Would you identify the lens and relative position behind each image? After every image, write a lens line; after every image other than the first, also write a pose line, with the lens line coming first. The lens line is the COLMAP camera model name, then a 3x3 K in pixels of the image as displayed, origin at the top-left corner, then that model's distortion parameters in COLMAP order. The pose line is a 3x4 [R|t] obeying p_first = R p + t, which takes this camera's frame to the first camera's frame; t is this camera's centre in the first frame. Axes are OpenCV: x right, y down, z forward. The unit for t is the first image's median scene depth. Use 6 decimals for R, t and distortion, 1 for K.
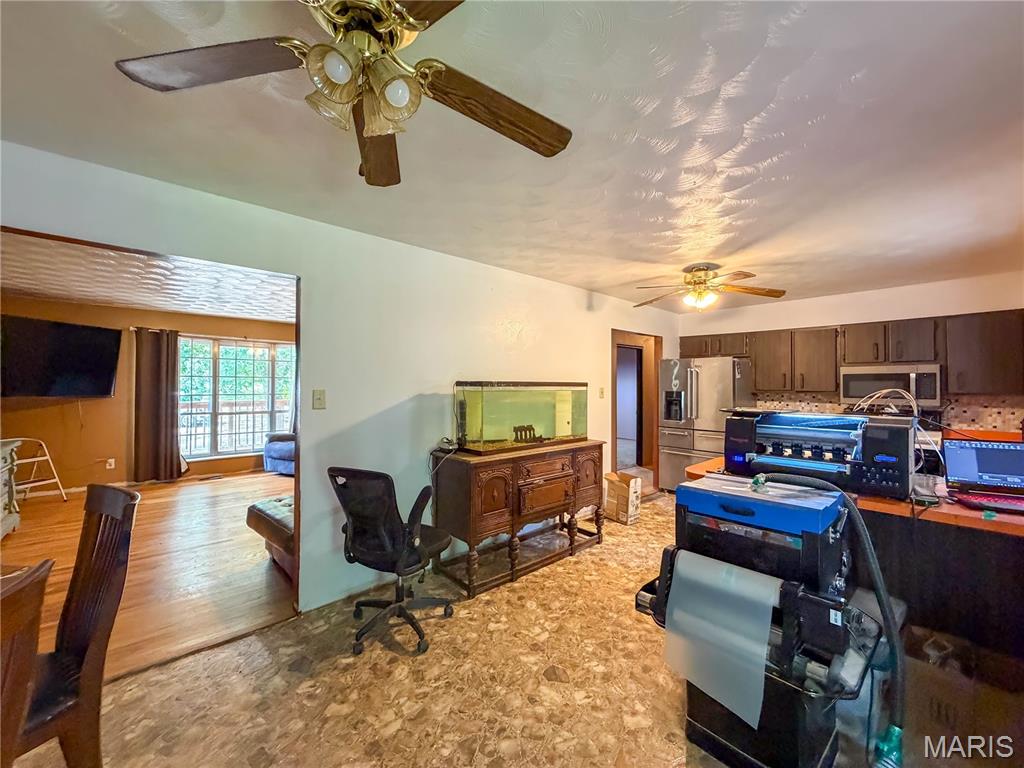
lens RADIAL K [[412.0, 0, 508.3], [0, 412.0, 384.9], [0, 0, 1]] dist [0.001153, -0.000266]
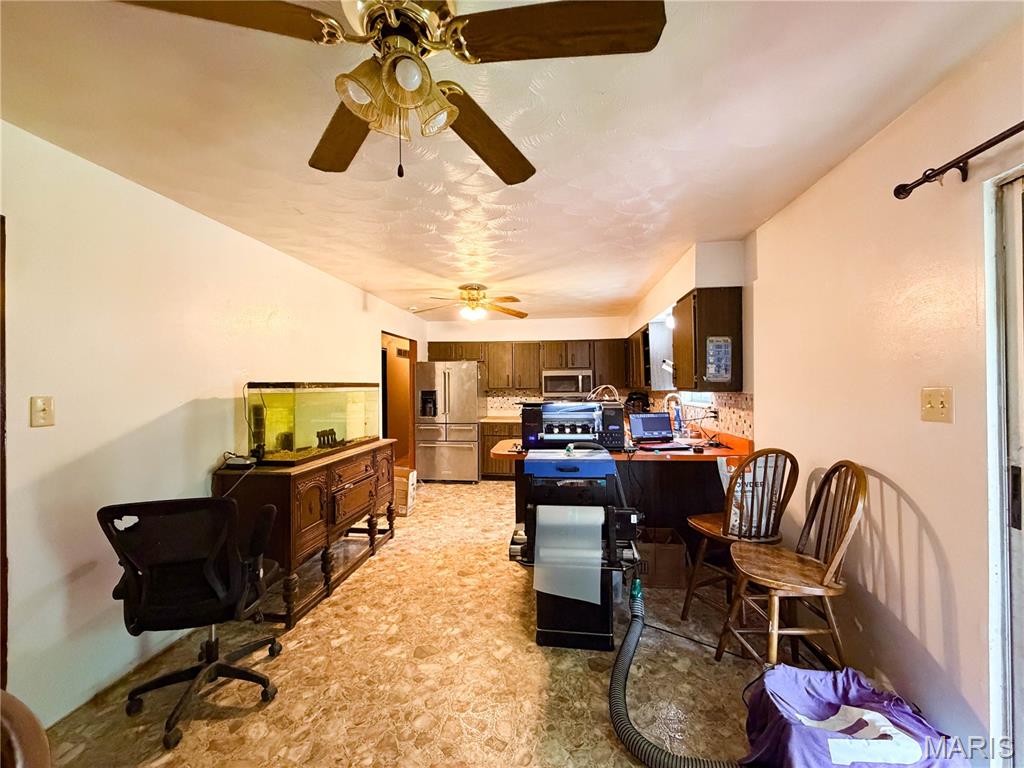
lens RADIAL K [[412.0, 0, 512.4], [0, 412.0, 386.9], [0, 0, 1]] dist [0.001153, -0.000266]
pose [[0.753662, -0.013391, 0.657126, -0.303892], [0.012233, 0.999905, 0.006346, 0.001429], [-0.657149, 0.003256, 0.753754, 0.021585]]
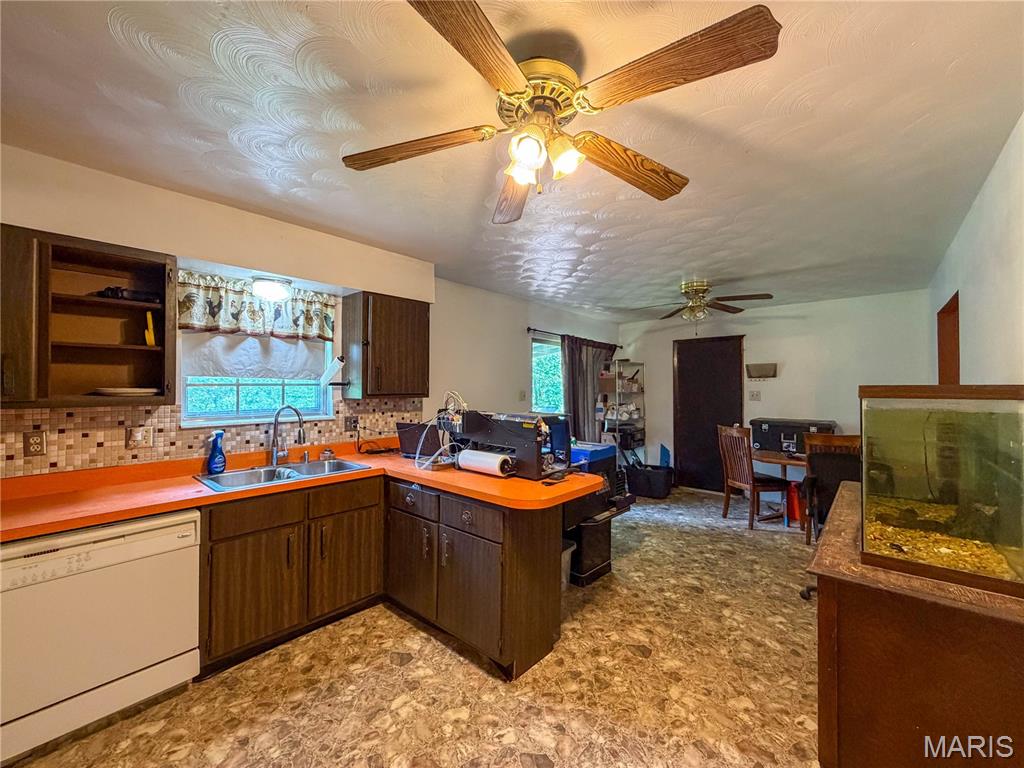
lens RADIAL K [[412.0, 0, 504.2], [0, 412.0, 379.9], [0, 0, 1]] dist [0.001153, -0.000266]
pose [[-0.994811, -0.009355, -0.101306, 0.688141], [-0.007700, 0.999831, -0.016712, -0.005112], [0.101445, -0.015845, -0.994715, 1.751523]]
